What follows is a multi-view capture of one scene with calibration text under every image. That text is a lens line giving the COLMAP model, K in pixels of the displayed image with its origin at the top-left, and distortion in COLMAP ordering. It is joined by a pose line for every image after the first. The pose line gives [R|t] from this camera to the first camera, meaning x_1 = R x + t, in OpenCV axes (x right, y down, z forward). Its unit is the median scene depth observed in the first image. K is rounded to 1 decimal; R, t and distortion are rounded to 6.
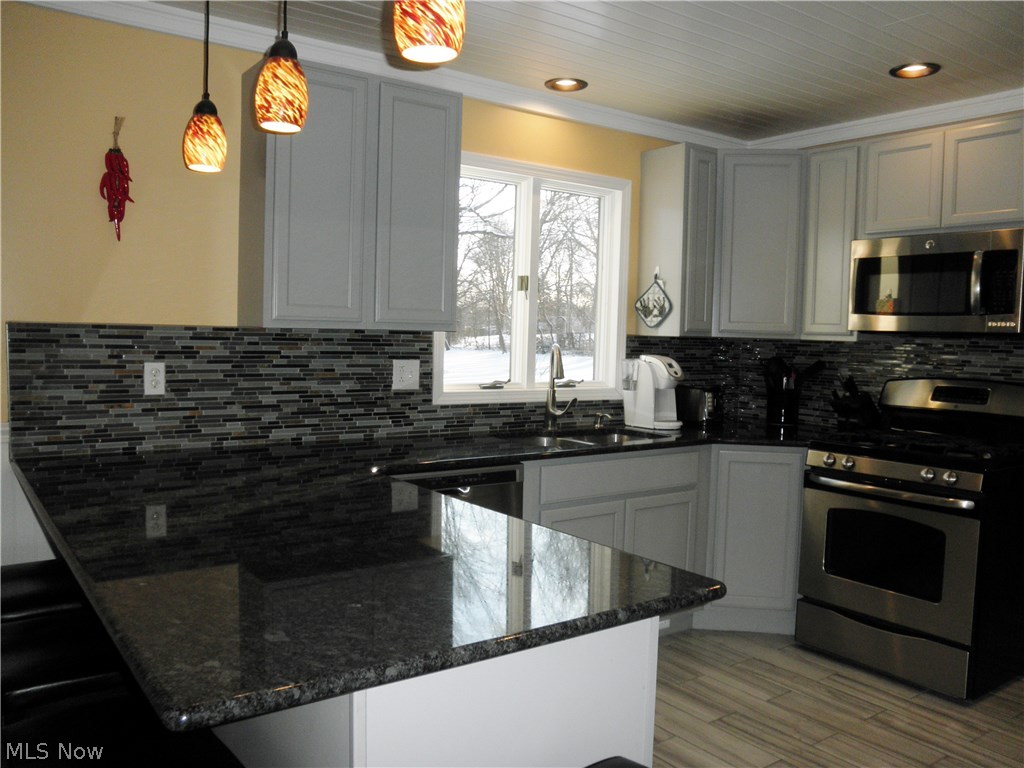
lens RADIAL K [[838.5, 0, 516.2], [0, 838.5, 388.9], [0, 0, 1]] dist [-0.091356, 0.034133]
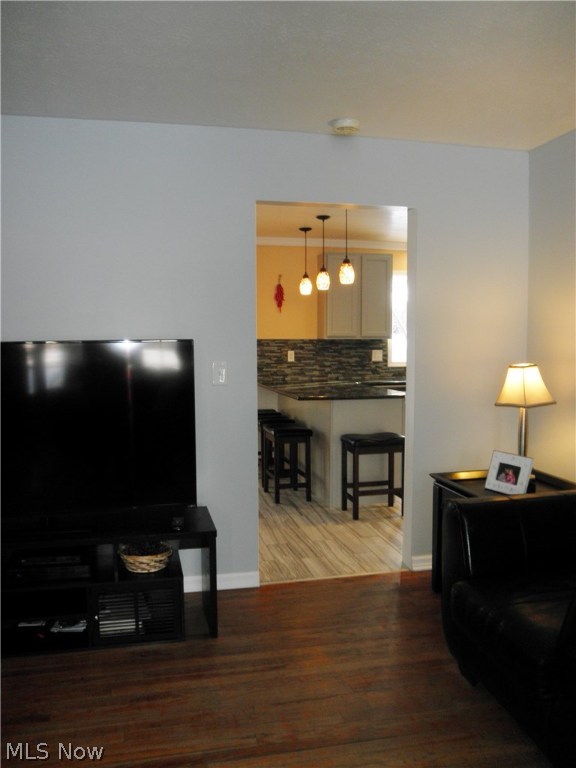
lens RADIAL K [[628.9, 0, 287.4], [0, 628.9, 383.6], [0, 0, 1]] dist [-0.091356, 0.034133]
pose [[0.921385, 0.003375, -0.388637, 0.434274], [-0.003379, 0.999994, 0.000674, 0.082035], [0.388637, 0.000692, 0.921391, -1.098009]]
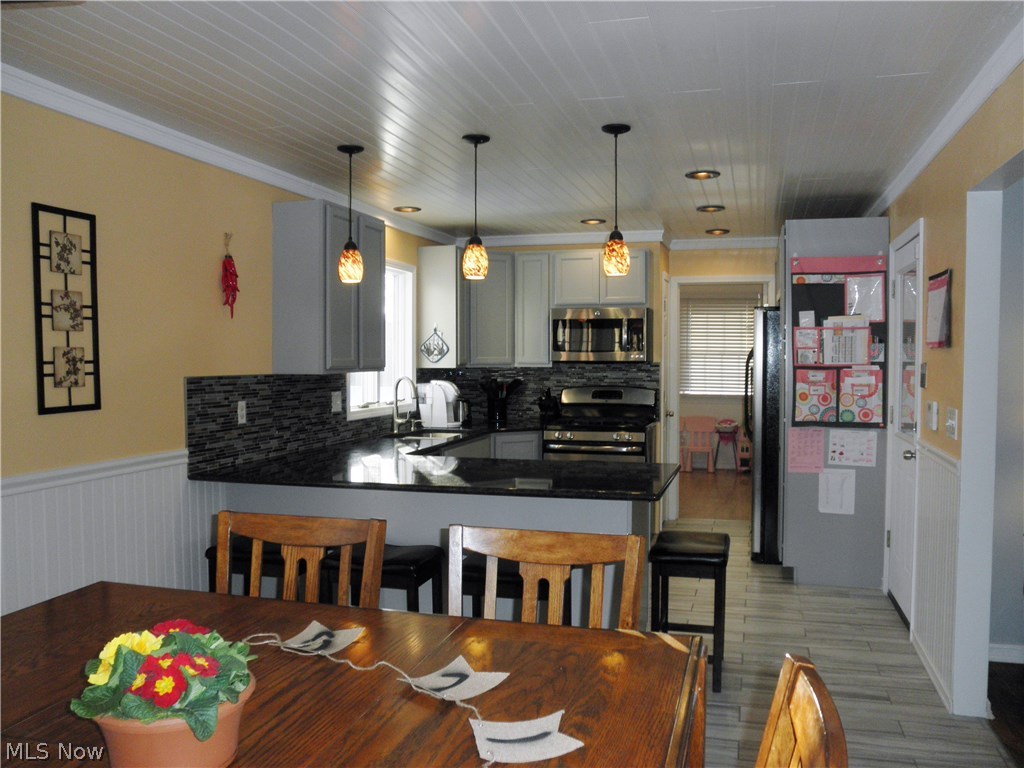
lens RADIAL K [[838.5, 0, 517.0], [0, 838.5, 387.0], [0, 0, 1]] dist [-0.091356, 0.034133]
pose [[0.791971, -0.048443, 0.608634, -0.864207], [0.061668, 0.998096, -0.000801, -0.023985], [-0.607437, 0.038168, 0.793450, -0.408973]]
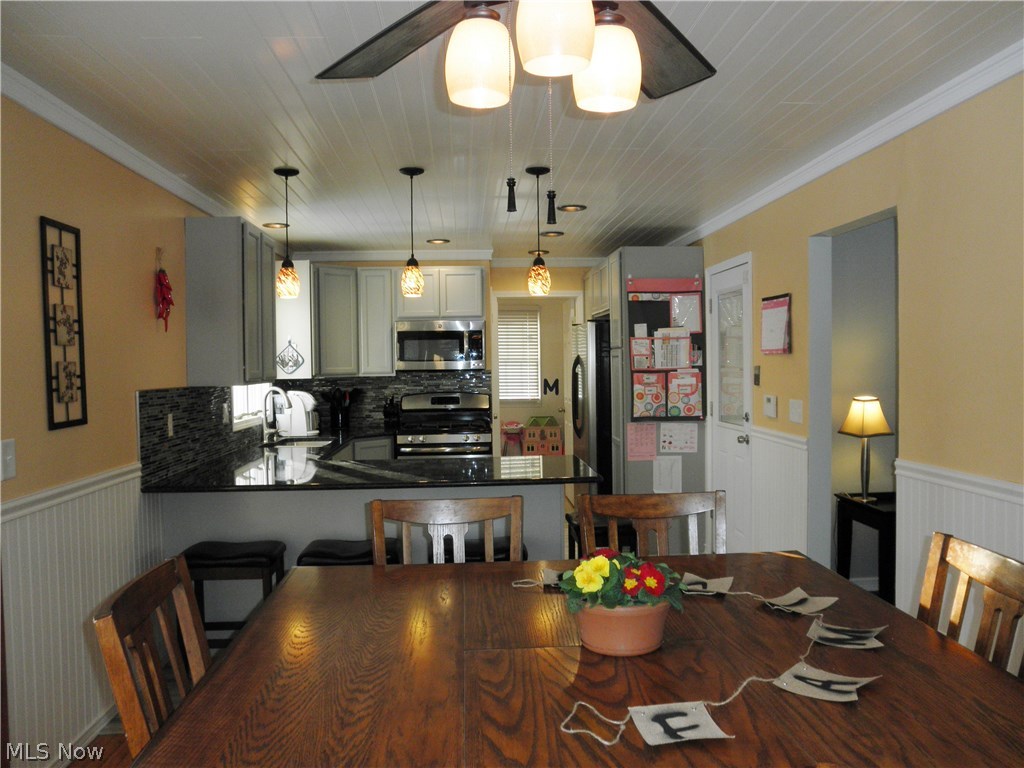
lens RADIAL K [[838.5, 0, 511.1], [0, 838.5, 384.5], [0, 0, 1]] dist [-0.091356, 0.034133]
pose [[0.549158, -0.054946, 0.833910, -1.214800], [0.084995, 0.996334, 0.009676, -0.043230], [-0.831385, 0.065565, 0.551815, -0.283134]]
